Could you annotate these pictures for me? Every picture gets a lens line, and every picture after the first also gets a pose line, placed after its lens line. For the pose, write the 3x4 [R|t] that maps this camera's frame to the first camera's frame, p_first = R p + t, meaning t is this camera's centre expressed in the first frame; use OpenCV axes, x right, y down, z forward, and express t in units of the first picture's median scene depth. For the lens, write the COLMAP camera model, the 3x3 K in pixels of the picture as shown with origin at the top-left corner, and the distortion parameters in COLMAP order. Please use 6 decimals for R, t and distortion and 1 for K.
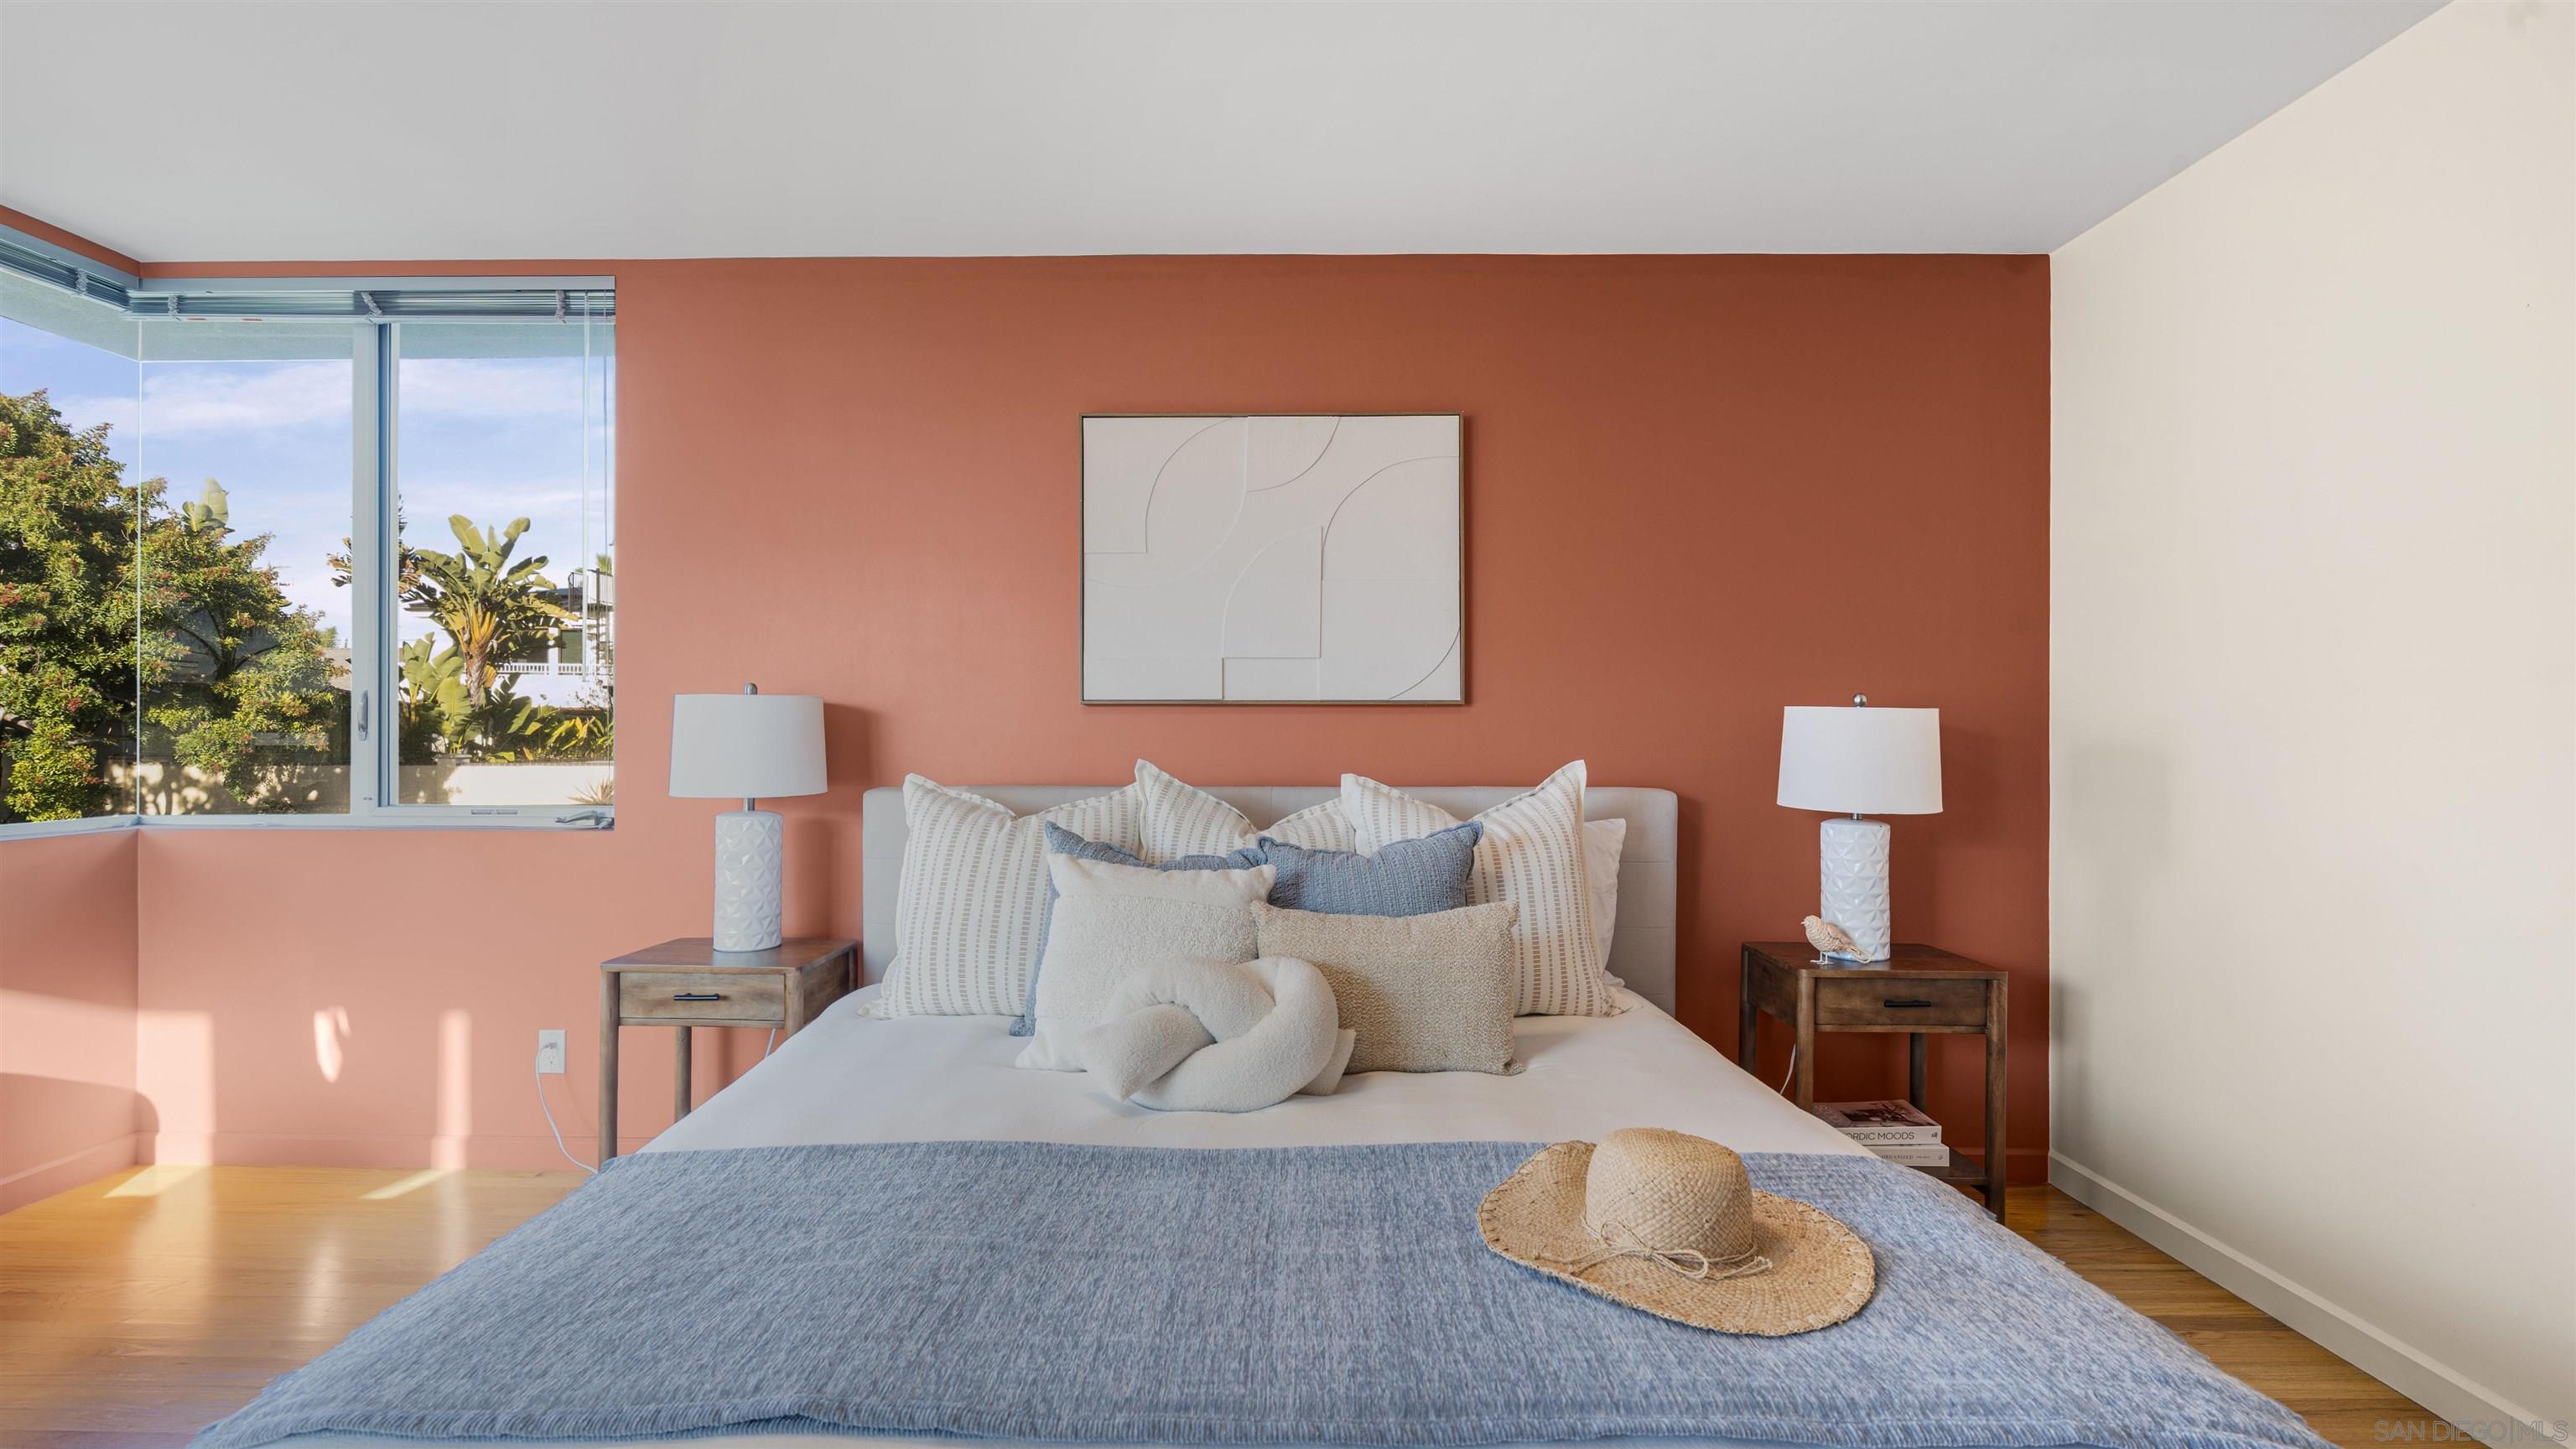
lens RADIAL K [[1162.9, 0, 1288.0], [0, 1162.9, 724.5], [0, 0, 1]] dist [-0.004388, -0.000484]
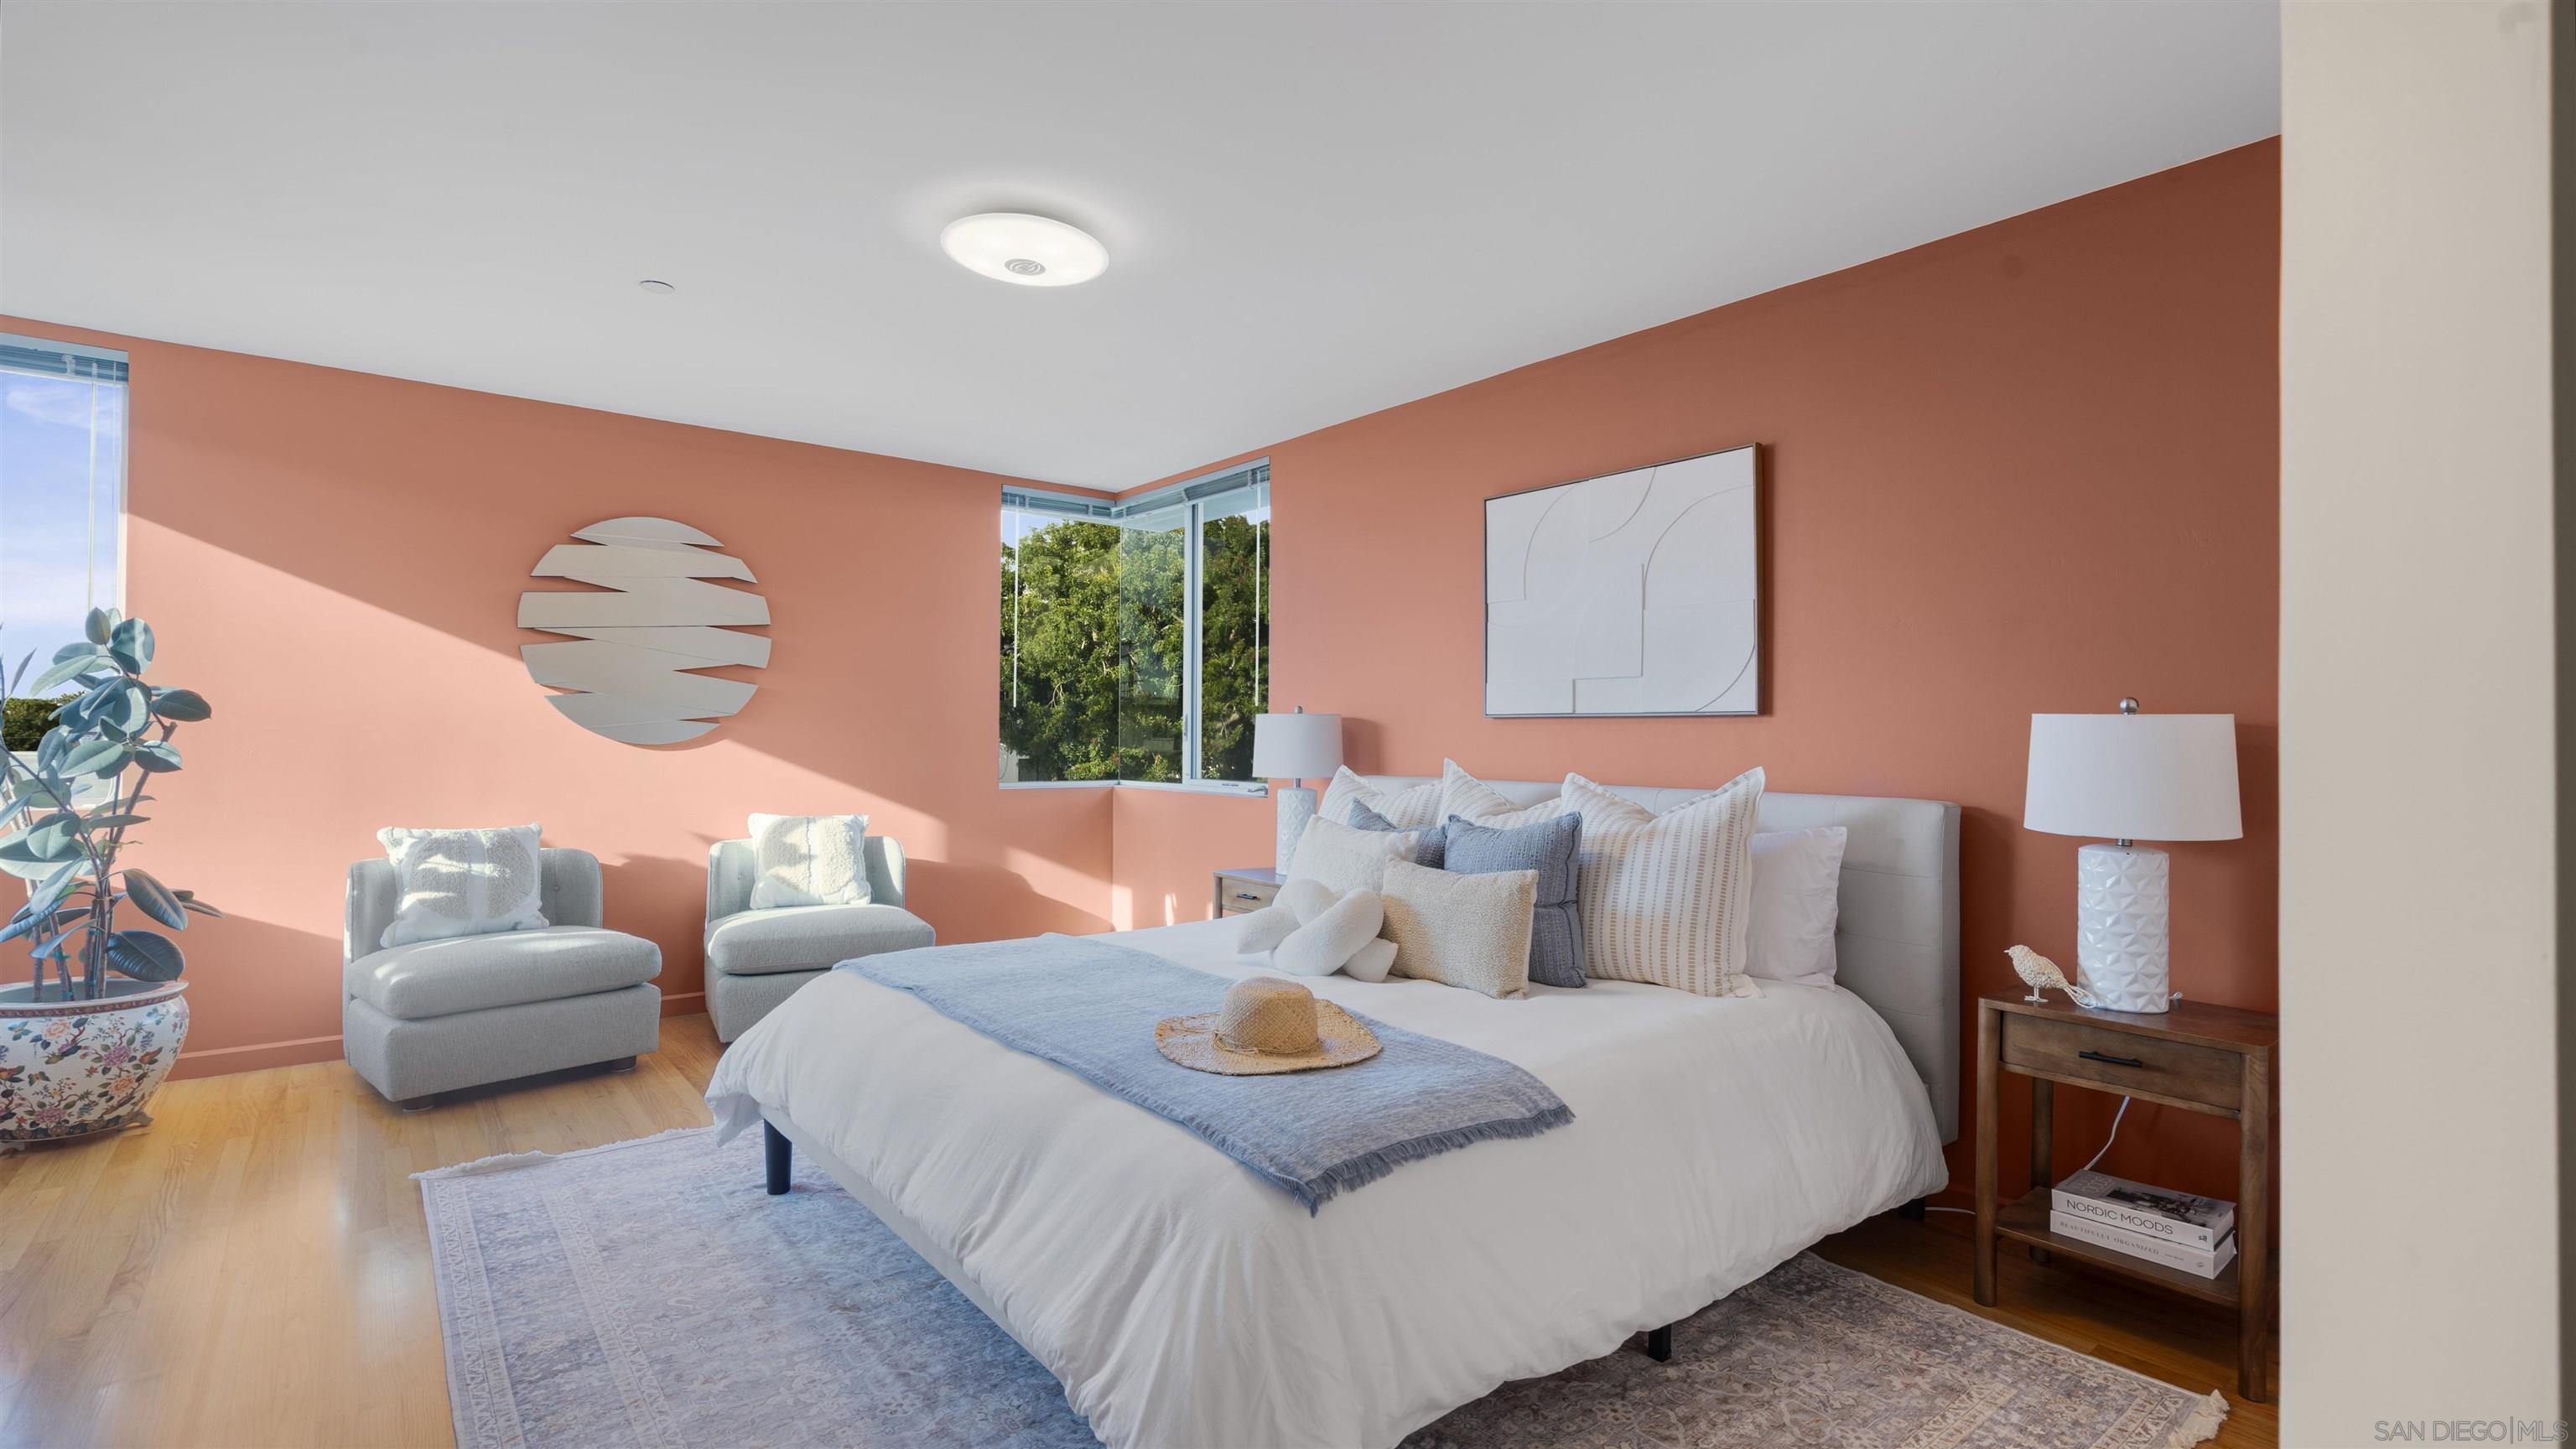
lens RADIAL K [[1154.8, 0, 1275.8], [0, 1154.8, 736.8], [0, 0, 1]] dist [0.000295, -0.000249]
pose [[0.633870, 0.004126, -0.773429, 0.732051], [-0.000579, 0.999988, 0.004860, -0.001892], [0.773440, -0.002633, 0.633864, -0.017633]]
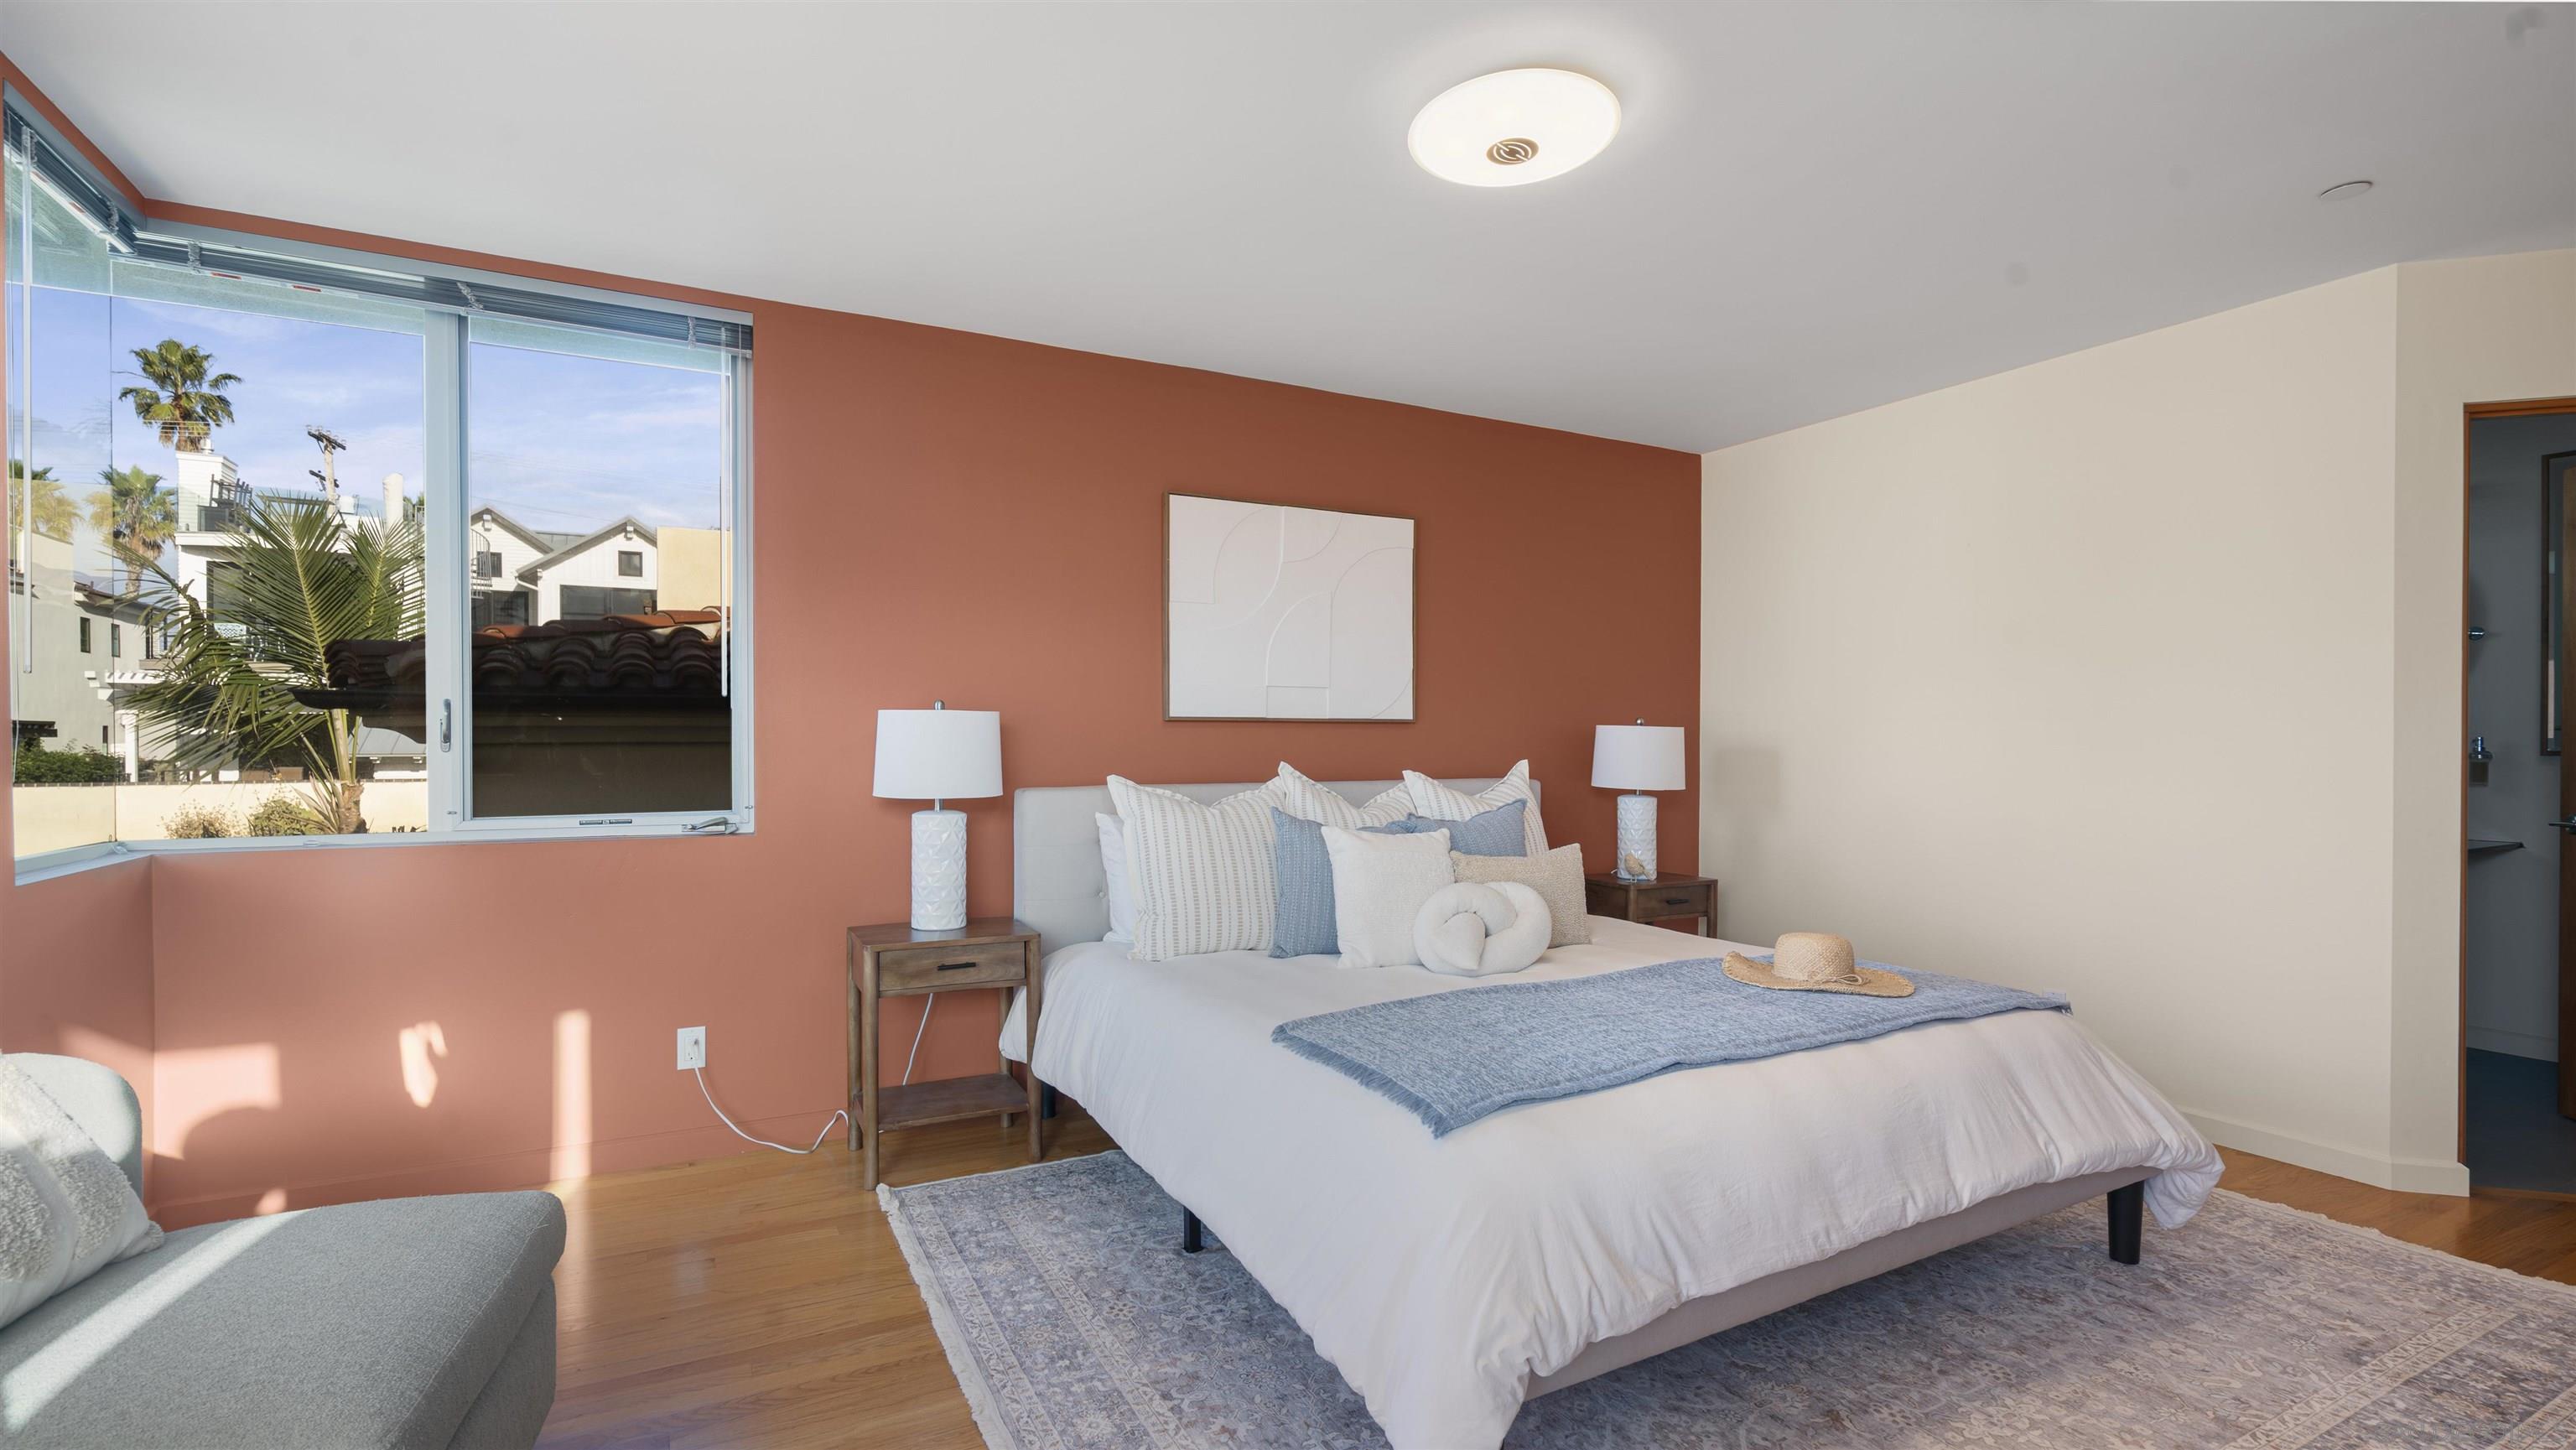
lens RADIAL K [[1154.8, 0, 1275.8], [0, 1154.8, 737.3], [0, 0, 1]] dist [0.000295, -0.000249]
pose [[0.879660, 0.000572, 0.475602, -0.720574], [-0.007647, 0.999887, 0.012941, -0.015292], [-0.475541, -0.015020, 0.879565, -0.187209]]
